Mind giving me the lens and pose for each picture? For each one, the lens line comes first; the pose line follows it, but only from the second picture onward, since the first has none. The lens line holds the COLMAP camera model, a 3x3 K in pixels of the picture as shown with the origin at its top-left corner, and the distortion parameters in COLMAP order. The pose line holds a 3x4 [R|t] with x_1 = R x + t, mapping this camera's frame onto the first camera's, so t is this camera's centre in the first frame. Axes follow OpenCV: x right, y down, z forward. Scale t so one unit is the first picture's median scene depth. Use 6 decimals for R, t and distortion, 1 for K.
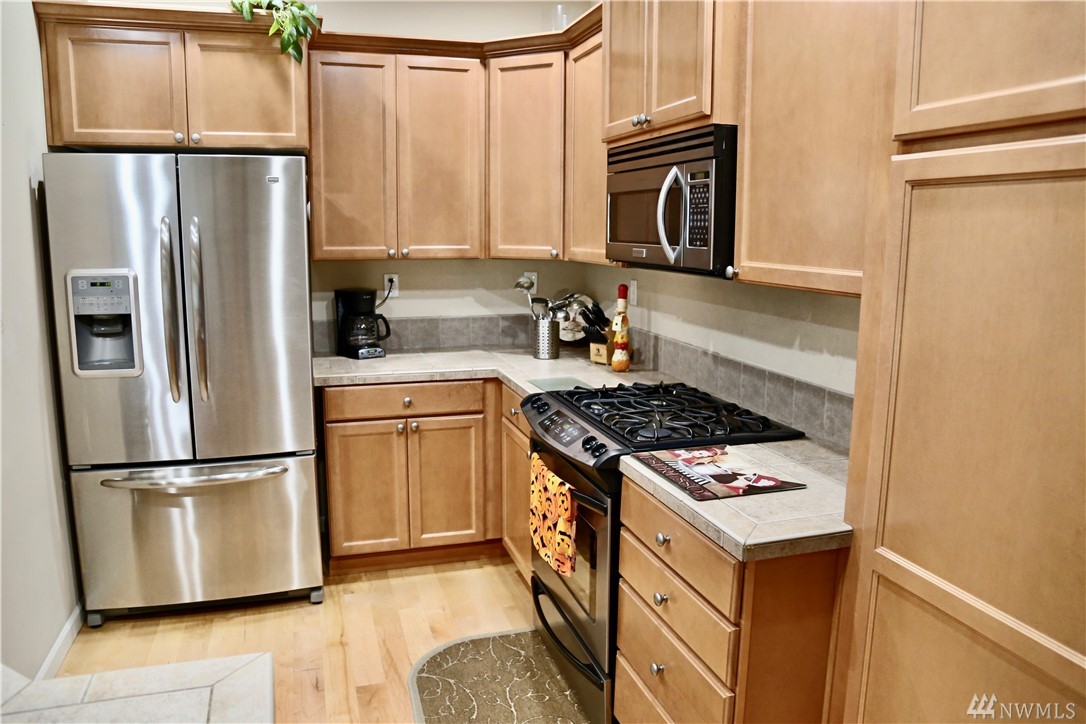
lens RADIAL K [[800.0, 0, 543.0], [0, 800.0, 362.0], [0, 0, 1]] dist [-0.110054, 0.003743]
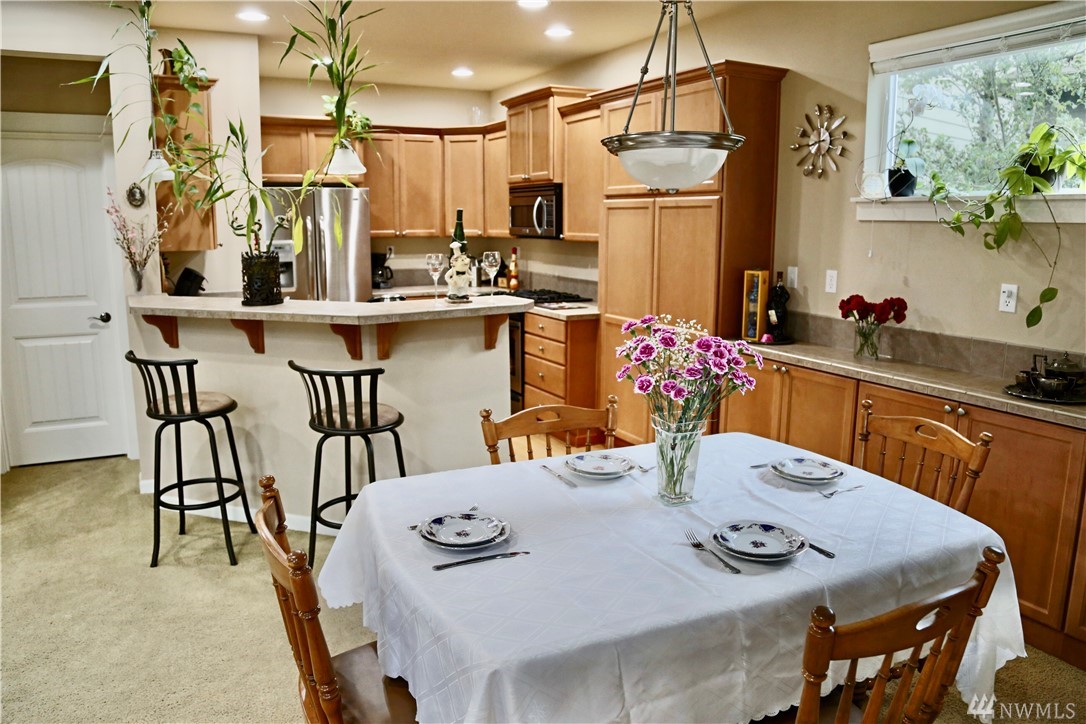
lens RADIAL K [[800.0, 0, 543.0], [0, 800.0, 362.0], [0, 0, 1]] dist [-0.110054, 0.003743]
pose [[0.983255, -0.036552, 0.178530, -0.240399], [0.034264, 0.999287, 0.015883, 0.196232], [-0.178983, -0.009500, 0.983806, -1.225478]]
